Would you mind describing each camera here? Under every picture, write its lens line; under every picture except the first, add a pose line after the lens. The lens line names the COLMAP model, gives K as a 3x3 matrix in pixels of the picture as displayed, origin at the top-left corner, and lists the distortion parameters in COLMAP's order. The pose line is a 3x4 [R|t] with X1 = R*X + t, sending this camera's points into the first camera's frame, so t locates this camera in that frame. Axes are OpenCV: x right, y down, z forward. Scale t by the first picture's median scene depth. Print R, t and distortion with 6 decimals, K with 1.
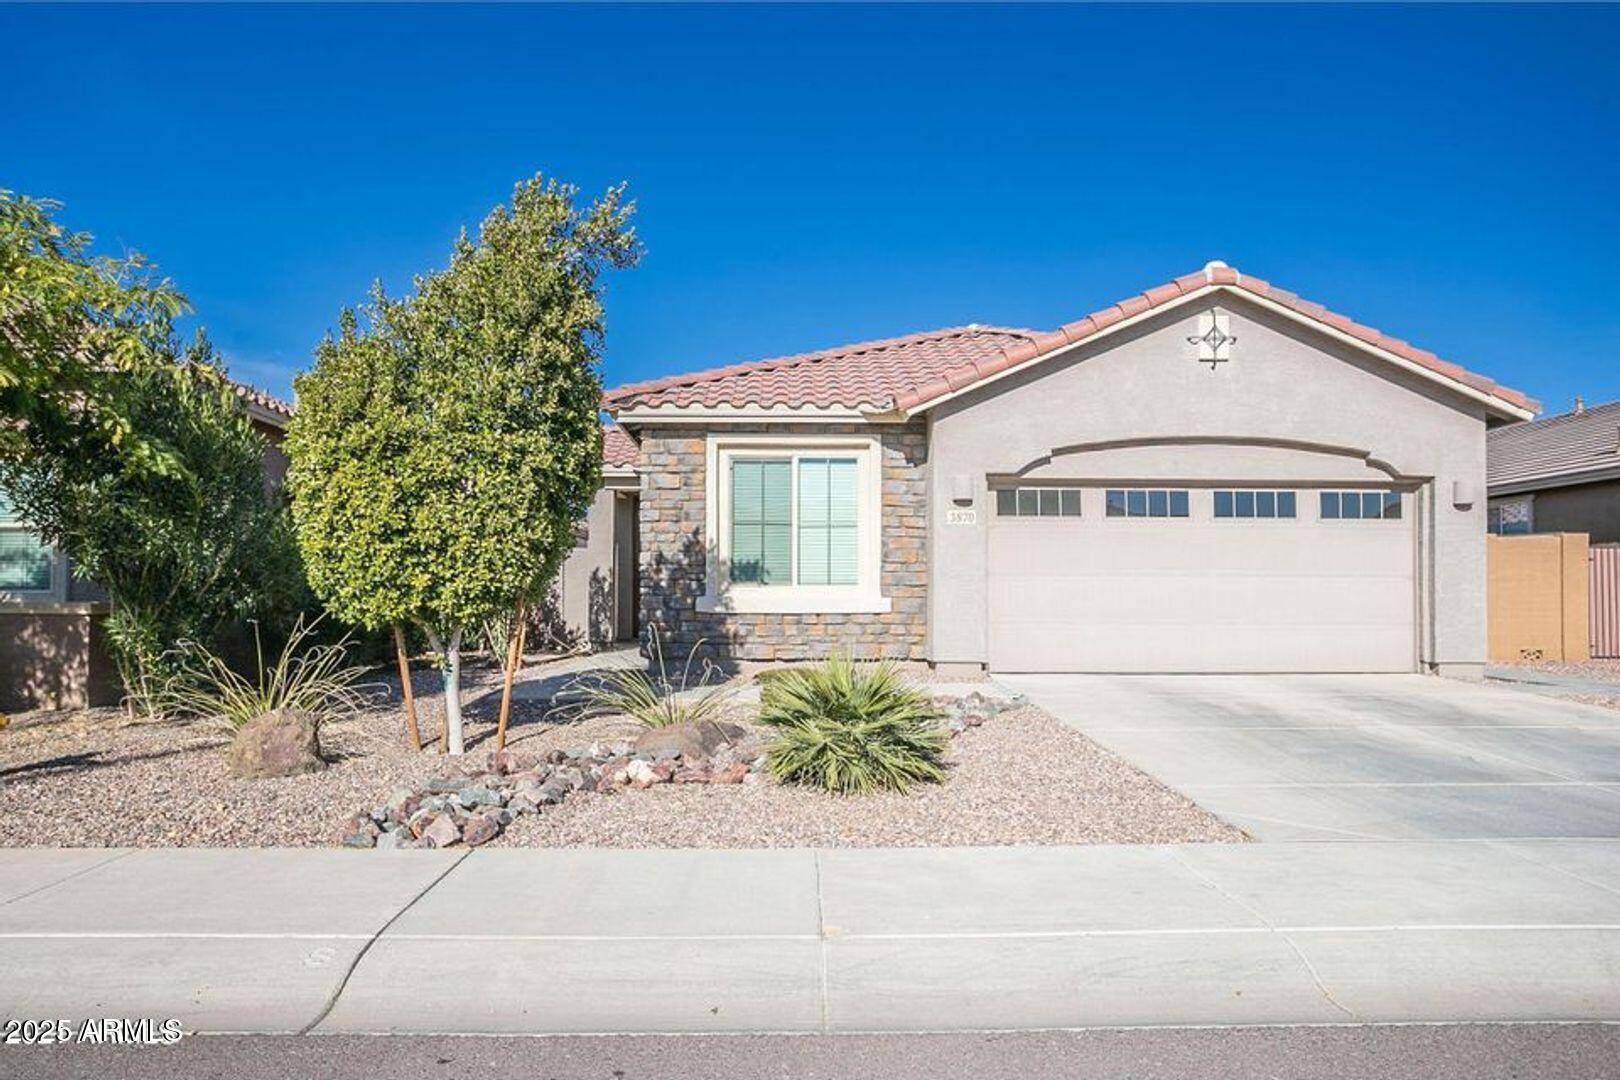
lens RADIAL K [[807.9, 0, 807.6], [0, 807.9, 534.2], [0, 0, 1]] dist [0.002724, 0.000338]
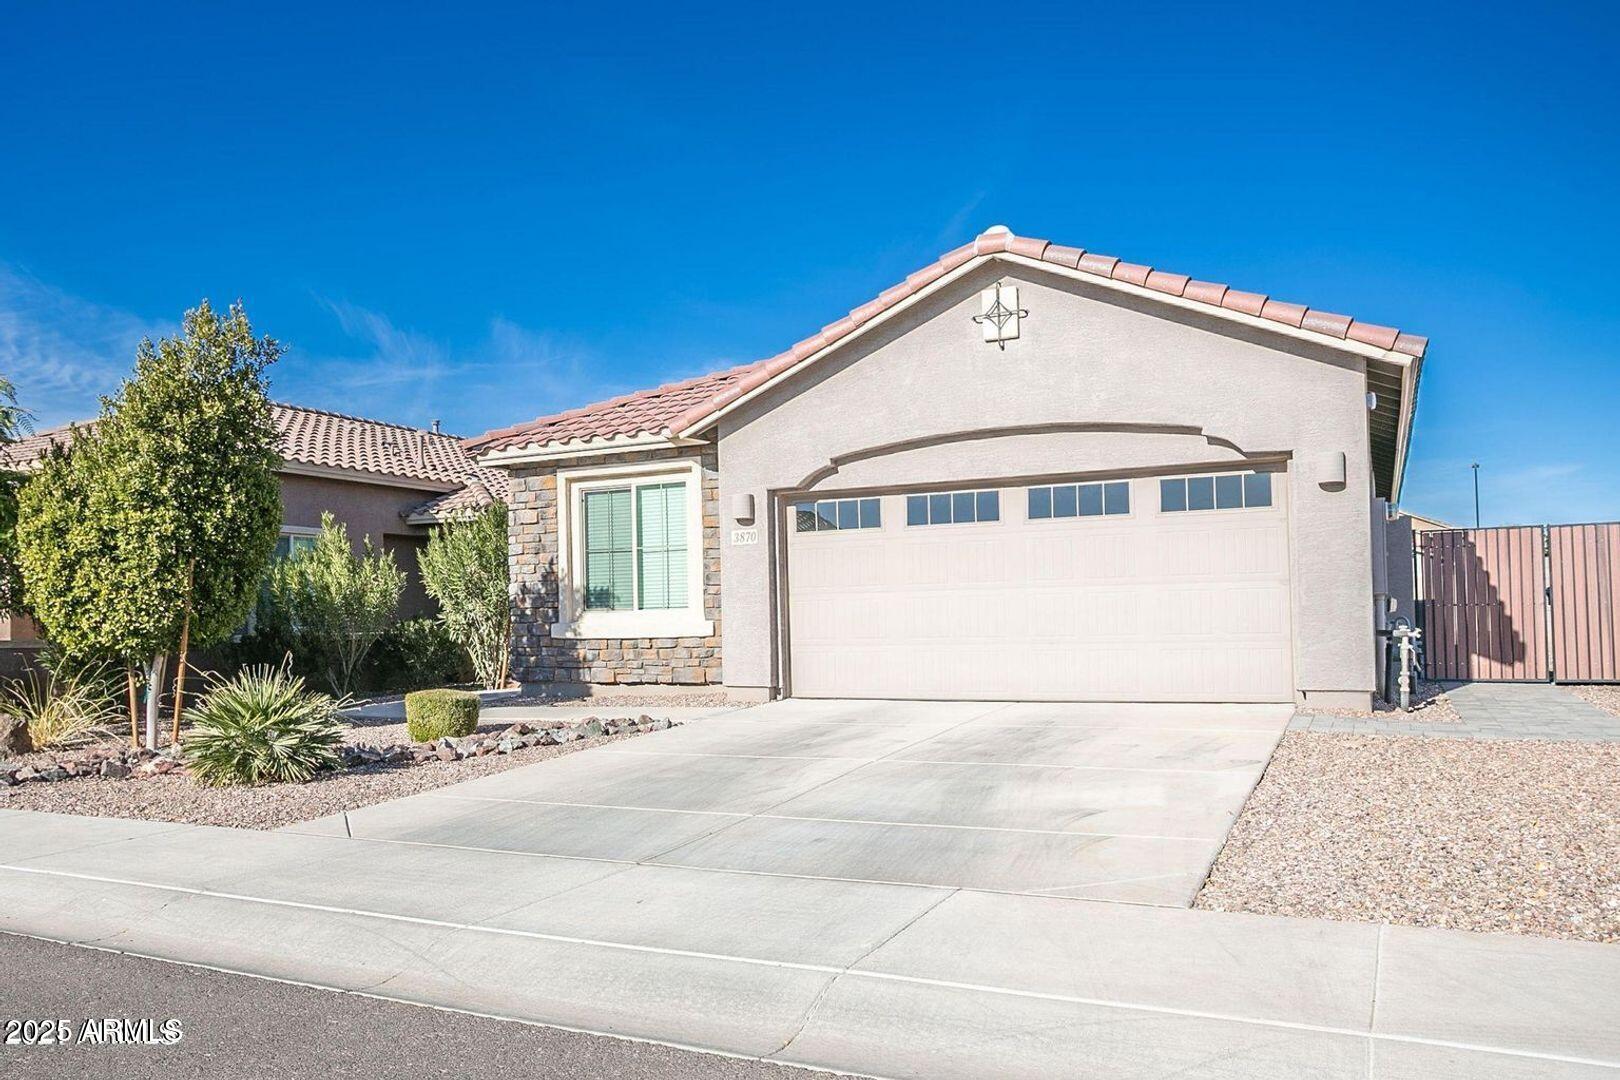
lens RADIAL K [[949.9, 0, 810.0], [0, 949.9, 540.0], [0, 0, 1]] dist [0.036841, 0.000513]
pose [[0.918150, -0.053727, -0.392574, 0.673727], [0.053318, 0.998506, -0.011956, 0.000571], [0.392630, -0.009954, 0.919643, -0.020483]]
